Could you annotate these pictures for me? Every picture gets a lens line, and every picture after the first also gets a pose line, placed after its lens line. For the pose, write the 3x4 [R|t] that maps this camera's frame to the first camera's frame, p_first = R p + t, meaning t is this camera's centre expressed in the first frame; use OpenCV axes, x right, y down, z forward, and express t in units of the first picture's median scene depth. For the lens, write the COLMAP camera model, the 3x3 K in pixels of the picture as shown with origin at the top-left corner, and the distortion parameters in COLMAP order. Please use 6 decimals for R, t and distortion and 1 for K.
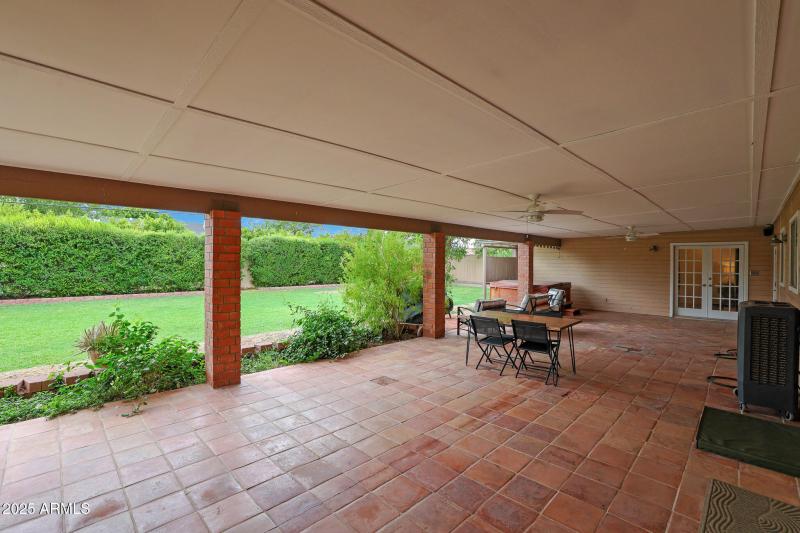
lens RADIAL K [[350.3, 0, 395.4], [0, 350.3, 265.3], [0, 0, 1]] dist [-0.002107, 0.000066]
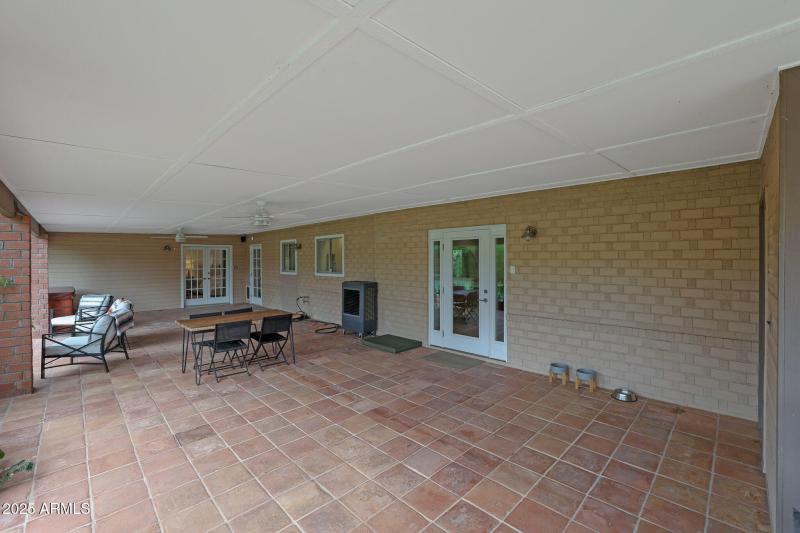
lens RADIAL K [[350.3, 0, 395.0], [0, 350.3, 262.3], [0, 0, 1]] dist [-0.002107, 0.000066]
pose [[0.028861, -0.011455, 0.999518, -0.687737], [0.010618, 0.999881, 0.011152, -0.016058], [-0.999527, 0.010291, 0.028980, 0.556322]]
